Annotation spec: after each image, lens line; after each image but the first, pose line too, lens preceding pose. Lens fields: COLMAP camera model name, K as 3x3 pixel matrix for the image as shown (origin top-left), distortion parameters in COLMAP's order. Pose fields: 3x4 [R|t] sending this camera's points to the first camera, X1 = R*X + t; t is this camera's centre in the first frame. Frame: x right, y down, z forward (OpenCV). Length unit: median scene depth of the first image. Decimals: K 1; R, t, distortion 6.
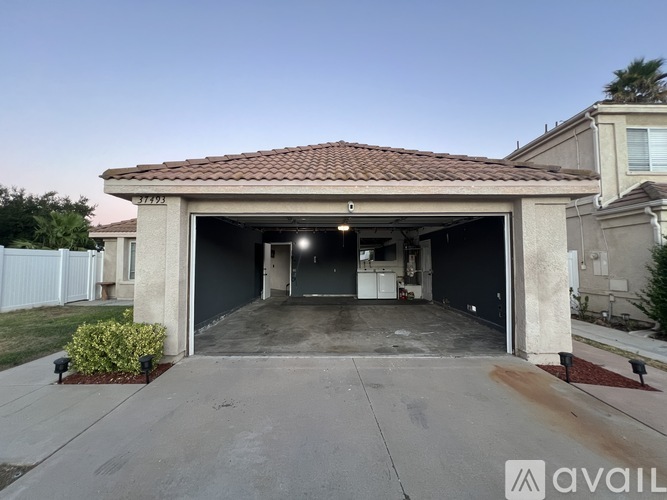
lens RADIAL K [[267.8, 0, 335.5], [0, 267.8, 249.6], [0, 0, 1]] dist [-0.003381, 0.000766]
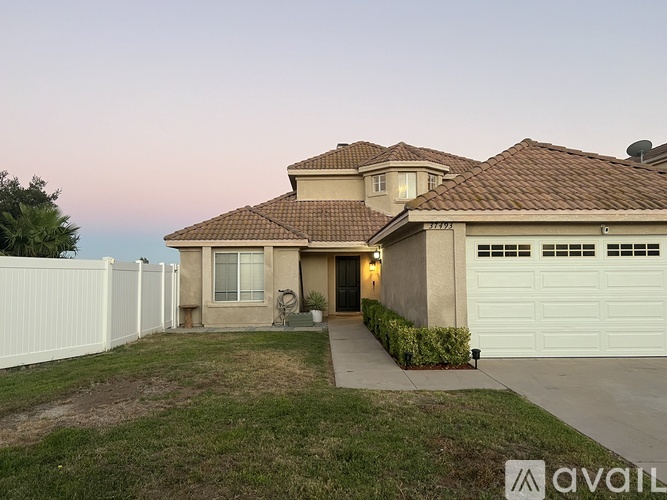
lens RADIAL K [[509.0, 0, 335.0], [0, 509.0, 251.5], [0, 0, 1]] dist [0.052223, -0.003883]
pose [[0.999928, -0.004151, 0.011262, -0.454159], [0.004185, 0.999987, -0.002985, -0.025538], [-0.011250, 0.003032, 0.999932, -0.489509]]
